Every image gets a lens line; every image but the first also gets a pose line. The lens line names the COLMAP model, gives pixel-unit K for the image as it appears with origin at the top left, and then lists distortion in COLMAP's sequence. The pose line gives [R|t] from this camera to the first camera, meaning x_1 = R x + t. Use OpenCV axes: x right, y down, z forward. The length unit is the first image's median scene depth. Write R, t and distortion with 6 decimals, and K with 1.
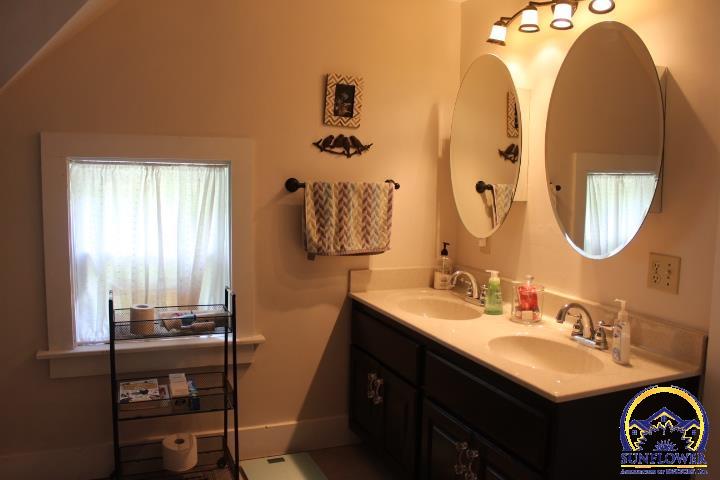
lens RADIAL K [[606.1, 0, 360.0], [0, 606.1, 240.0], [0, 0, 1]] dist [-0.116052, 0.002718]
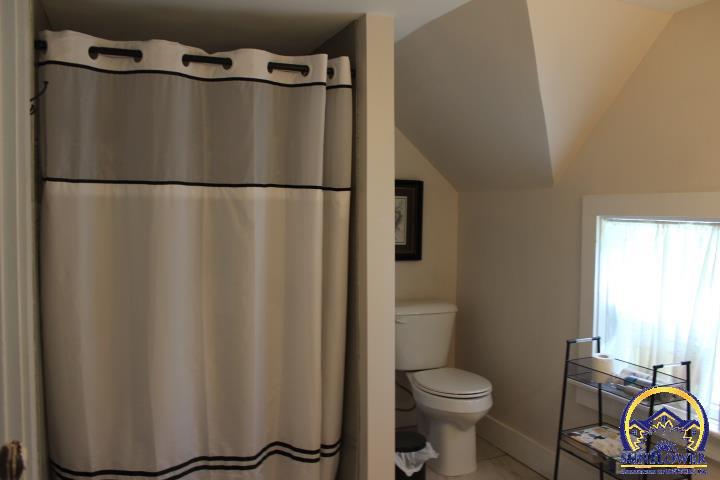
lens RADIAL K [[606.1, 0, 360.0], [0, 606.1, 240.0], [0, 0, 1]] dist [-0.116052, 0.002718]
pose [[-0.036013, 0.021445, -0.999121, 0.643723], [-0.117989, 0.992686, 0.025559, -0.063678], [0.992362, 0.118806, -0.033219, 0.542239]]
